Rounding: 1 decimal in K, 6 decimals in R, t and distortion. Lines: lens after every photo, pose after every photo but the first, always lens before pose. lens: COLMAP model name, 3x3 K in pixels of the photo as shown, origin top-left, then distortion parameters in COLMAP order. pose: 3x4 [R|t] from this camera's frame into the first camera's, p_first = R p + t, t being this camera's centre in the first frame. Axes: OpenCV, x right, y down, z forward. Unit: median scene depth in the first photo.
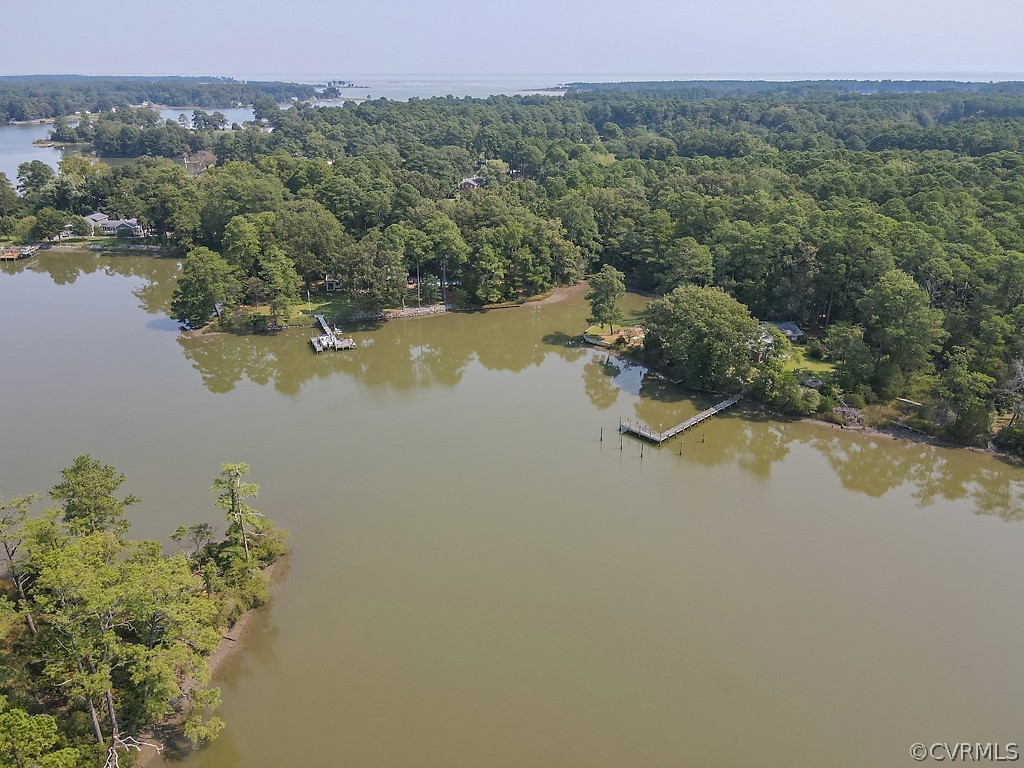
lens RADIAL K [[752.1, 0, 513.9], [0, 752.1, 385.9], [0, 0, 1]] dist [-0.000273, 0.023764]
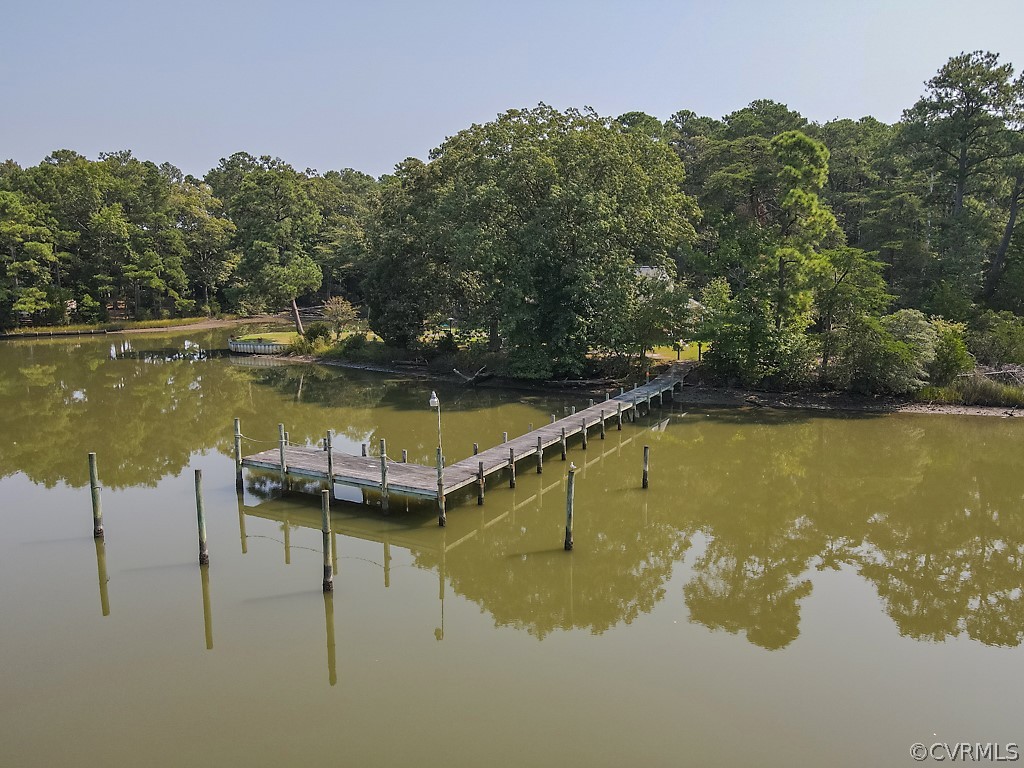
lens RADIAL K [[752.1, 0, 513.9], [0, 752.1, 385.9], [0, 0, 1]] dist [-0.000273, 0.023764]
pose [[0.949557, -0.053027, 0.309079, 0.136689], [0.124575, 0.968280, -0.216599, 0.075518], [-0.287789, 0.244177, 0.926043, 0.714281]]
